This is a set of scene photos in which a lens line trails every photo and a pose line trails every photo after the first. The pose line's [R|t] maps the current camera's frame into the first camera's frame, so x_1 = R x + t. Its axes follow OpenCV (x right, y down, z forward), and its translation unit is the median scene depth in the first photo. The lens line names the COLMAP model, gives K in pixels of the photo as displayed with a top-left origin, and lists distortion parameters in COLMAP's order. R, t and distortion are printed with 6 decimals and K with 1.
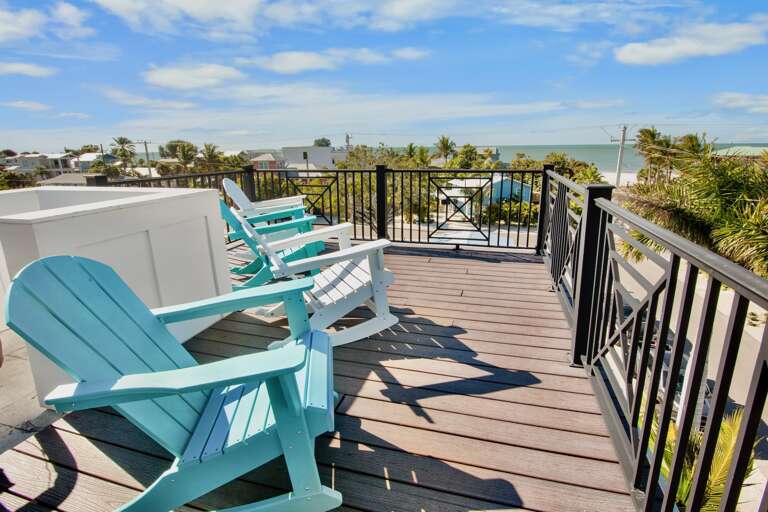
lens RADIAL K [[387.7, 0, 381.1], [0, 387.7, 255.7], [0, 0, 1]] dist [-0.012933, 0.001135]
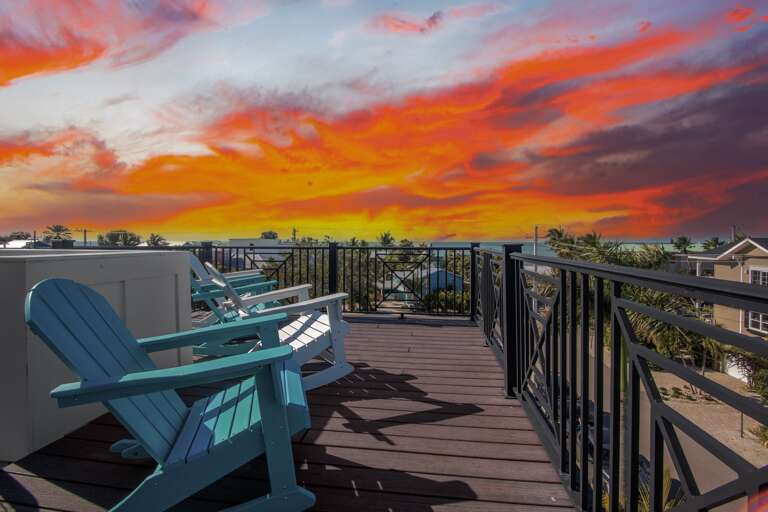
lens RADIAL K [[387.7, 0, 382.0], [0, 387.7, 263.8], [0, 0, 1]] dist [-0.012933, 0.001135]
pose [[0.987709, 0.006333, 0.156174, -0.053699], [0.030636, 0.971953, -0.233173, 0.142277], [-0.153270, 0.235092, 0.959813, -0.134477]]
